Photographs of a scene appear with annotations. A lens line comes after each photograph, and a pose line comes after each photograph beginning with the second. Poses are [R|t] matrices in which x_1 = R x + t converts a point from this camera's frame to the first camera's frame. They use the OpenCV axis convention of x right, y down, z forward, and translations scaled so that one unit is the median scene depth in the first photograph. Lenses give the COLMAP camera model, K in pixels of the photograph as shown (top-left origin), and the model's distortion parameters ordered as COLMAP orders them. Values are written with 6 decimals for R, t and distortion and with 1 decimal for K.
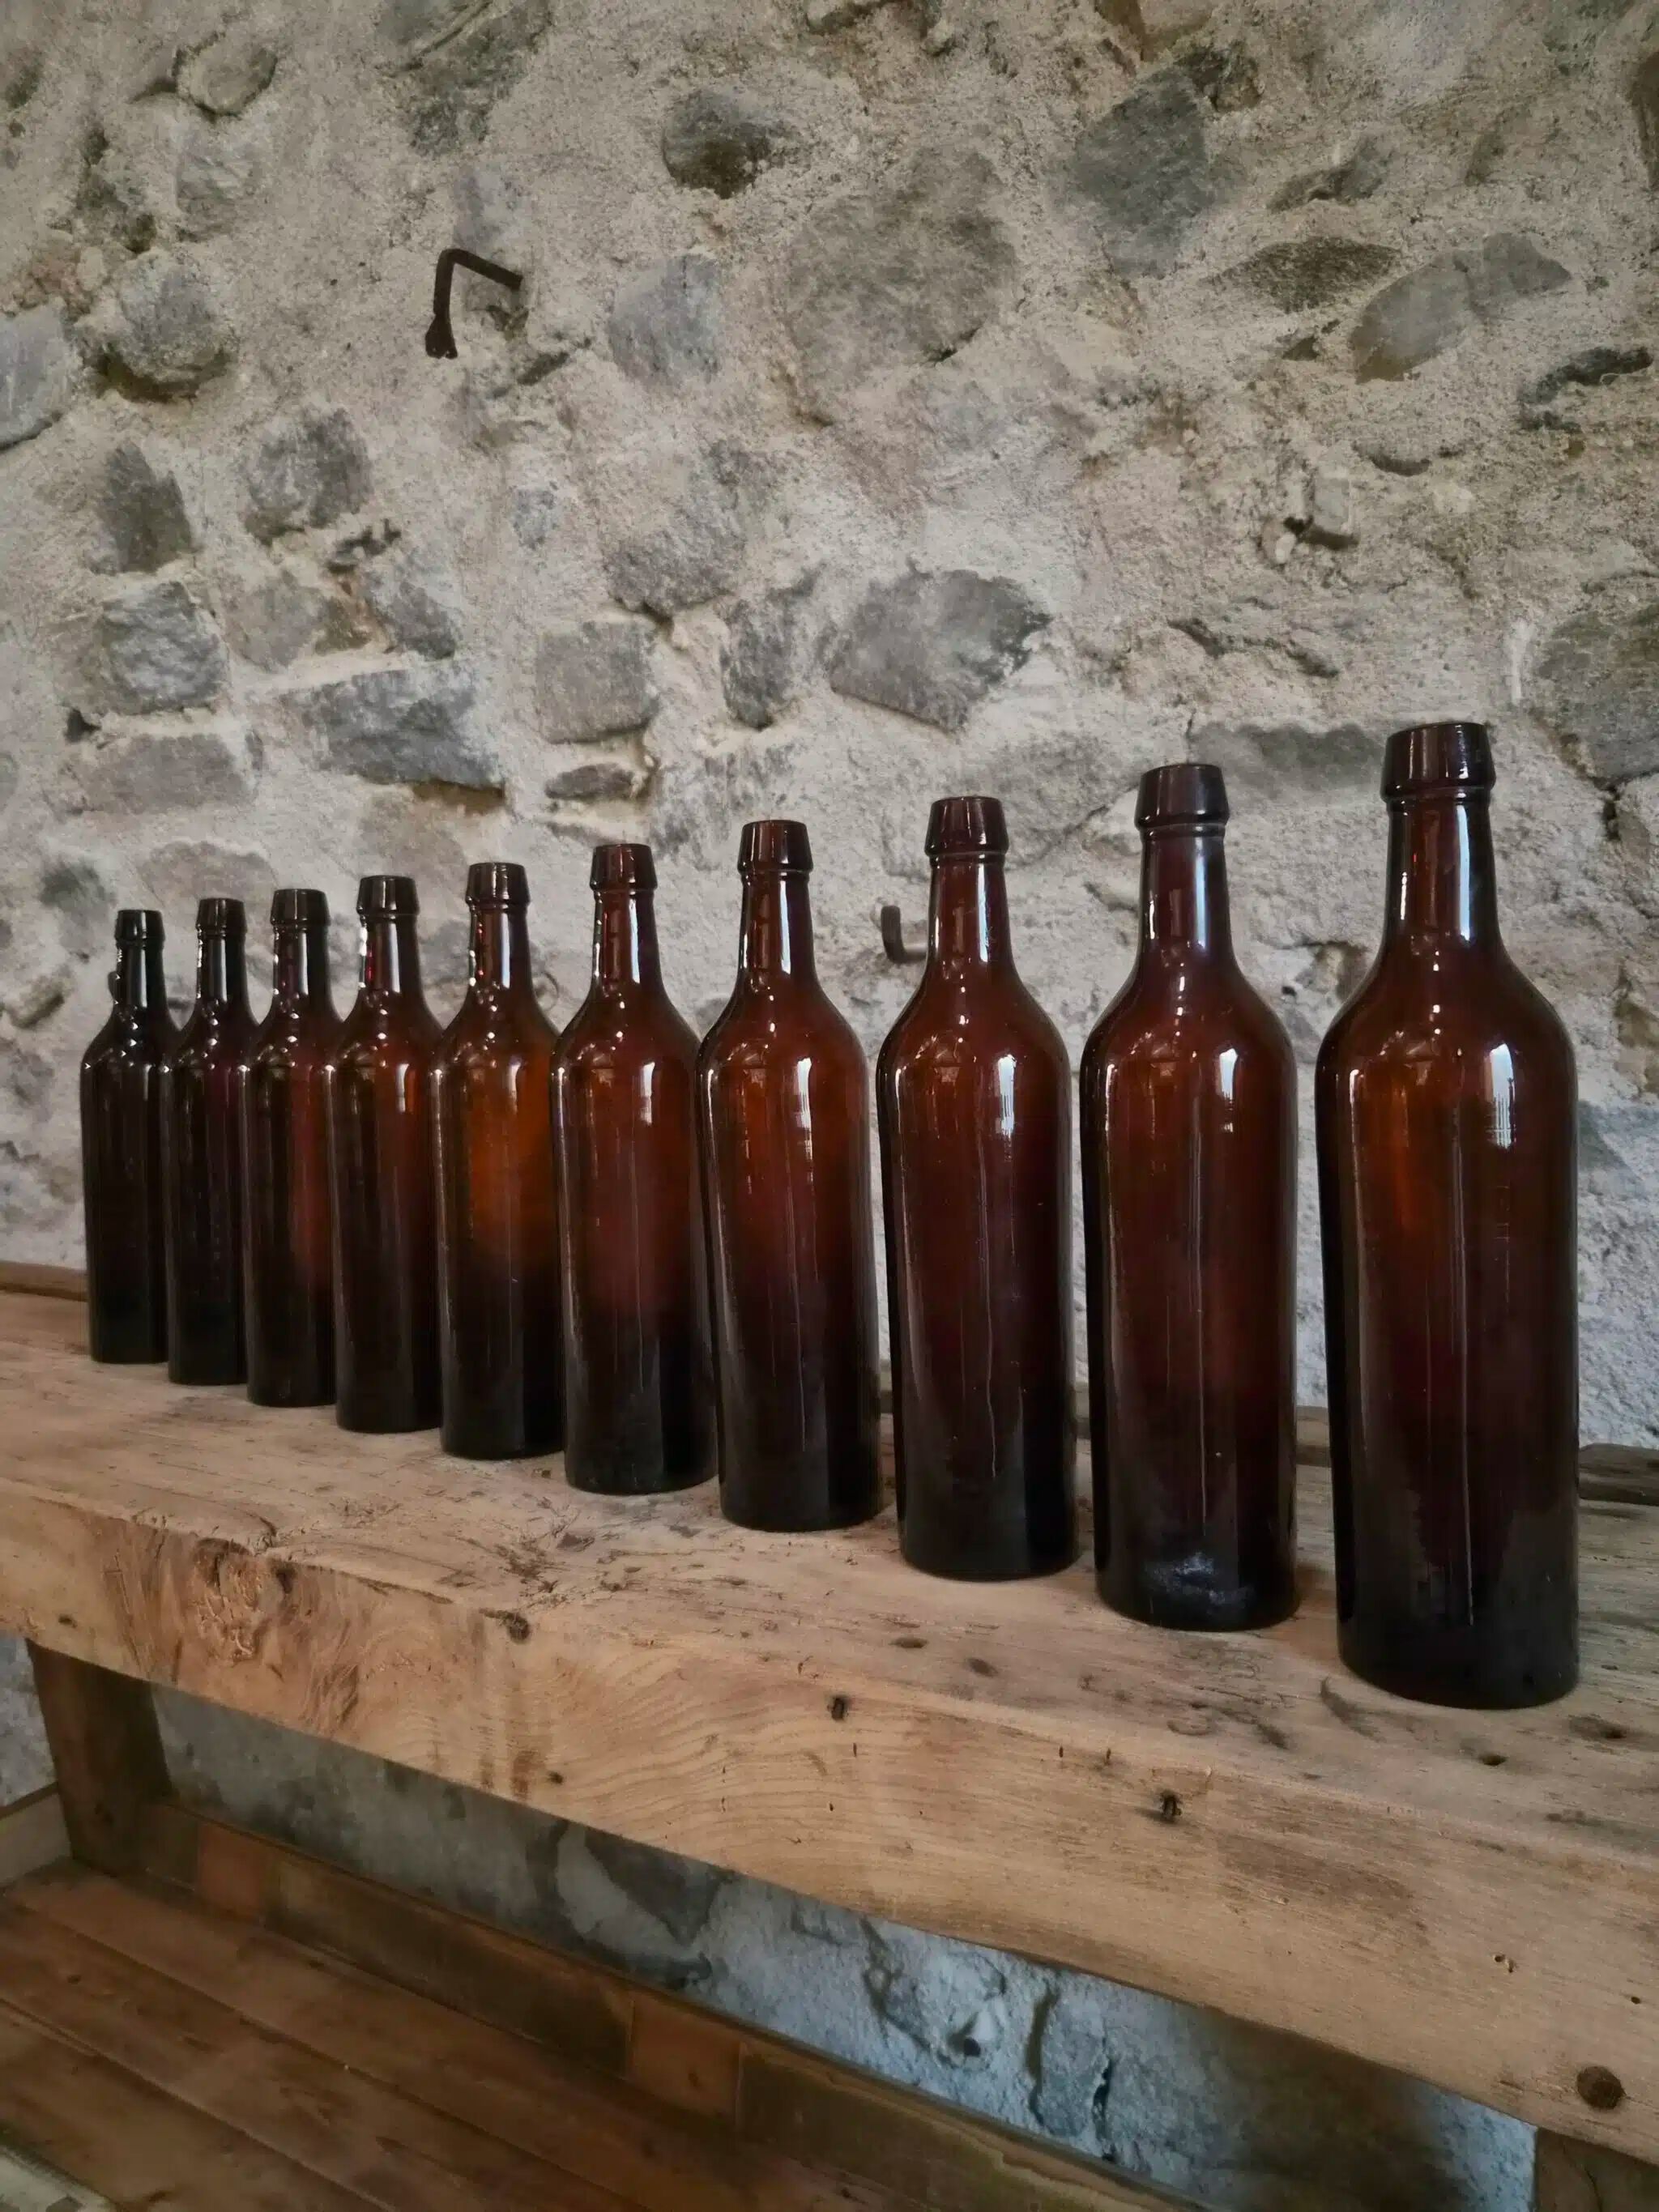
lens RADIAL K [[1517.4, 0, 828.1], [0, 1517.4, 1129.8], [0, 0, 1]] dist [0.049046, -0.041186]
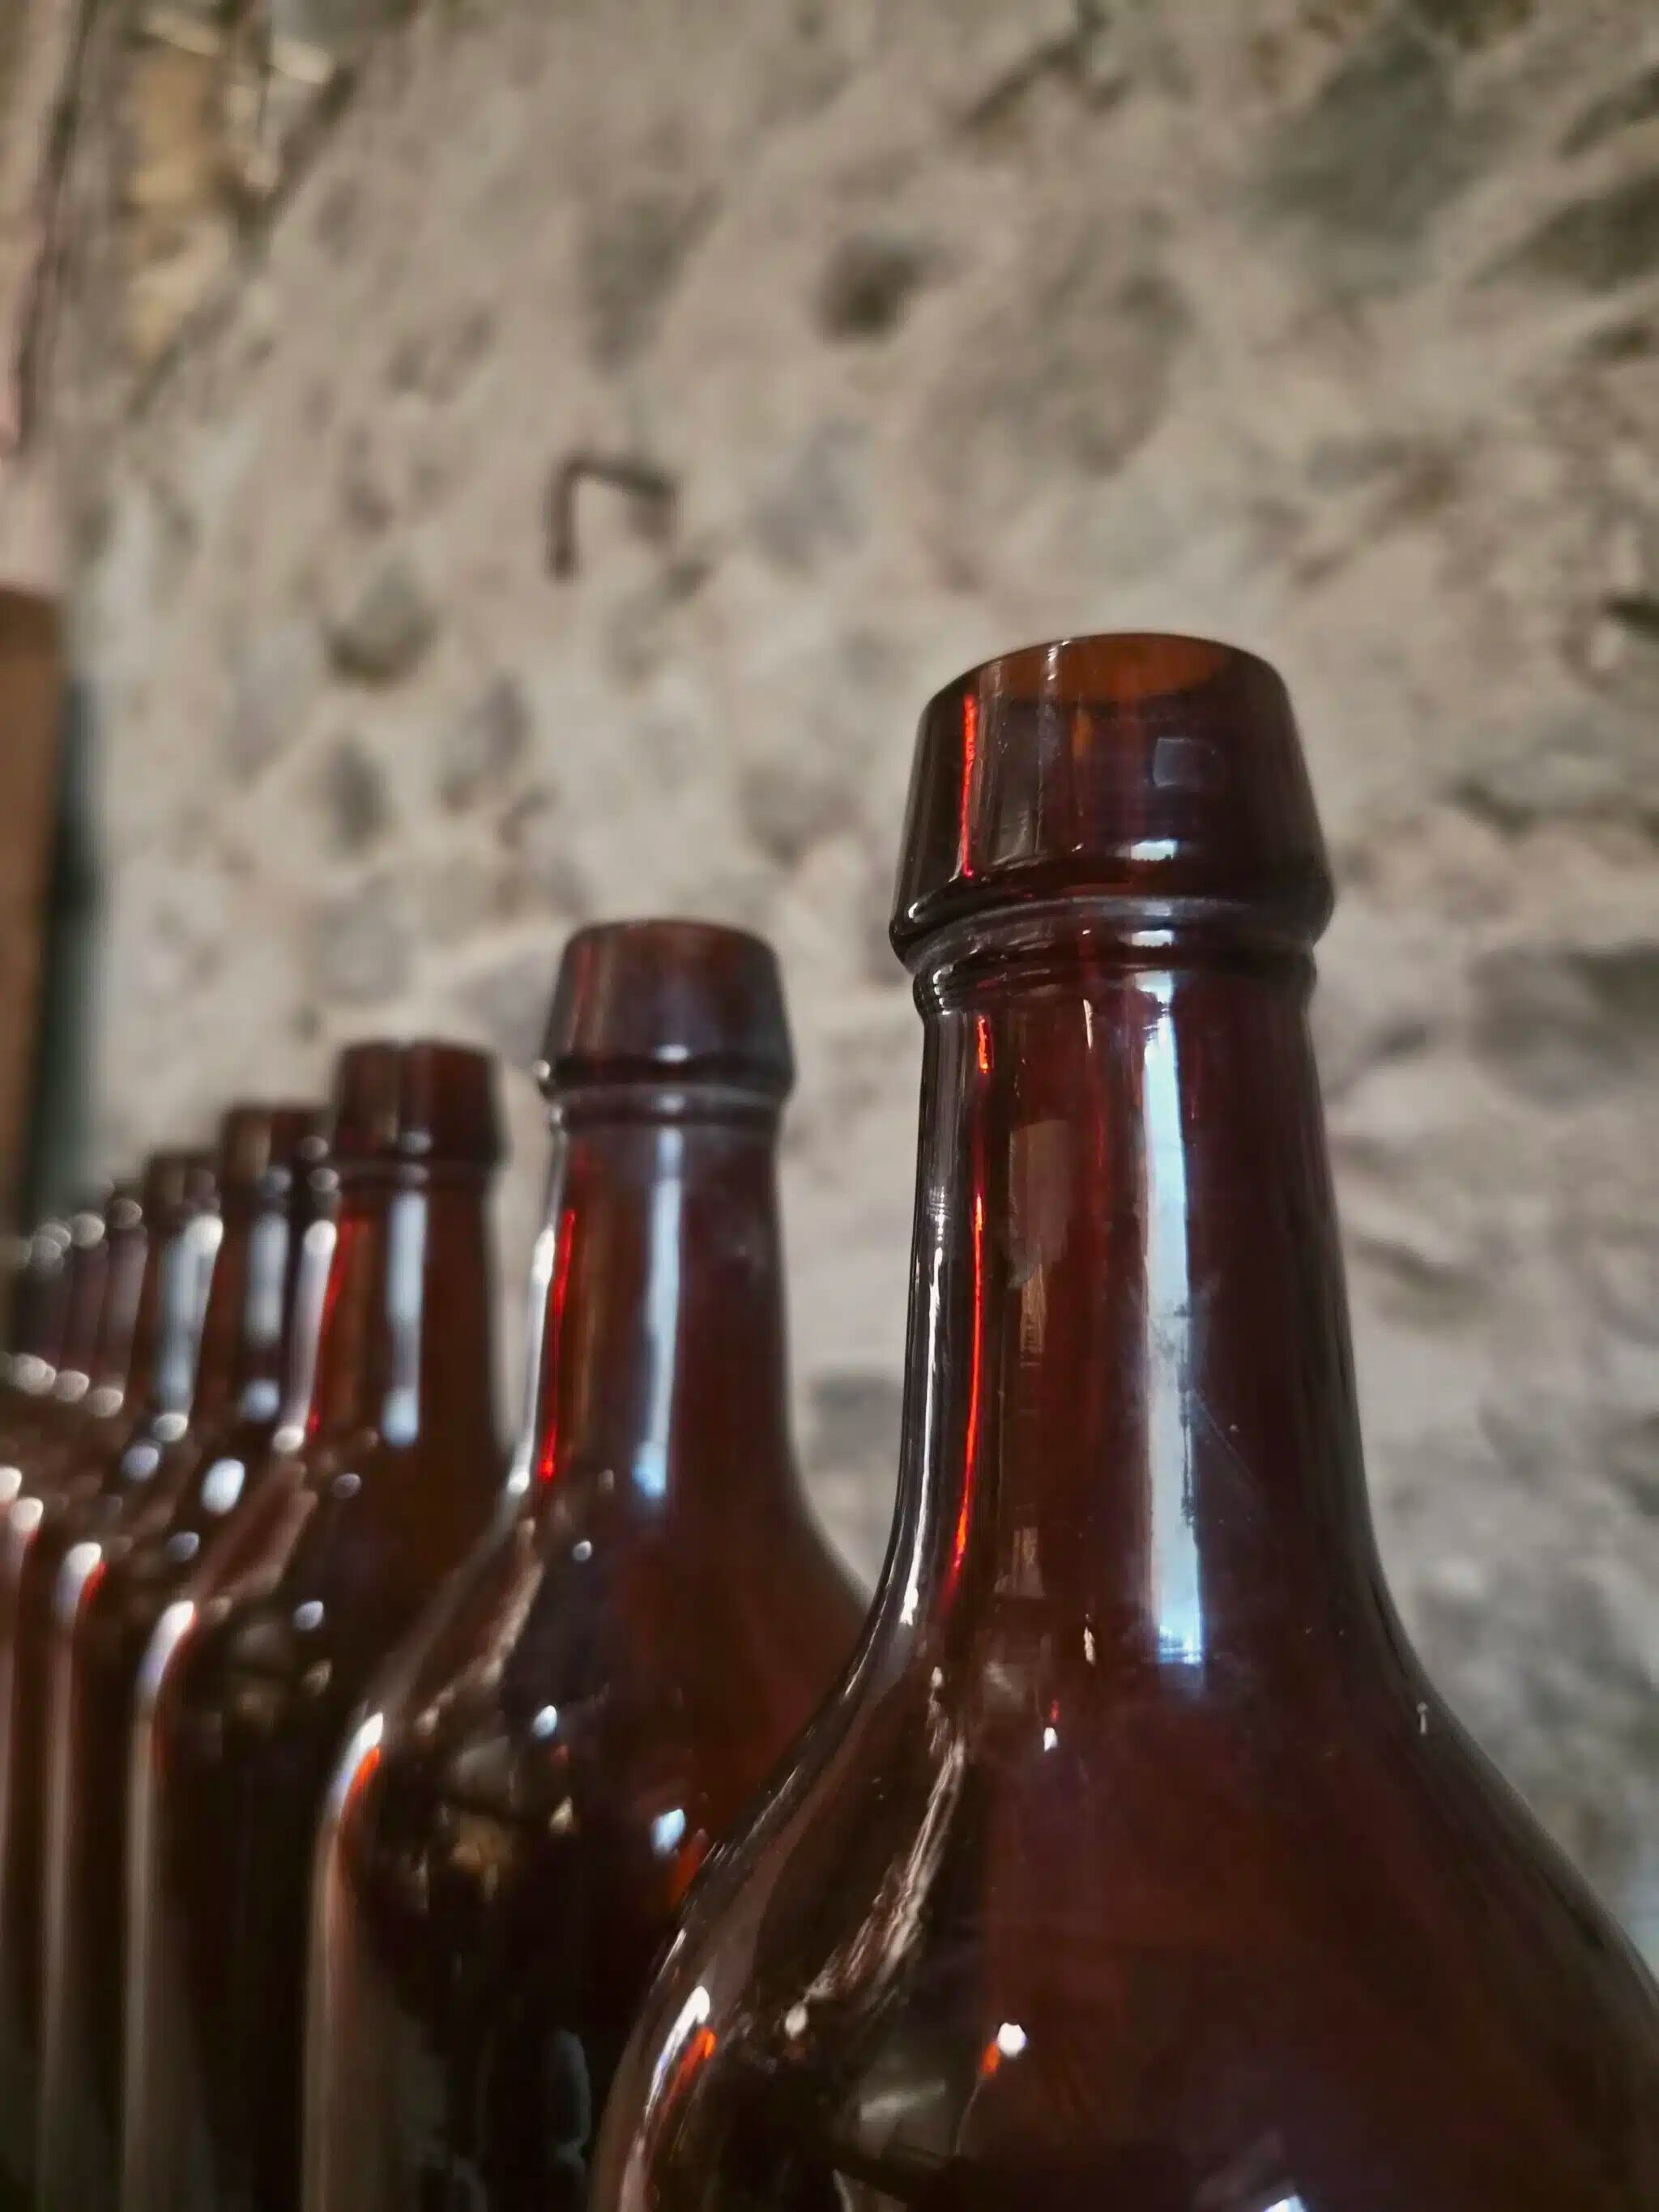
lens RADIAL K [[1619.7, 0, 830.3], [0, 1619.7, 1127.6], [0, 0, 1]] dist [-0.028607, 0.002212]
pose [[0.941799, -0.003321, -0.336159, 0.186692], [-0.063988, 0.979899, -0.188953, -0.058777], [0.330030, 0.199466, 0.922656, 0.318578]]
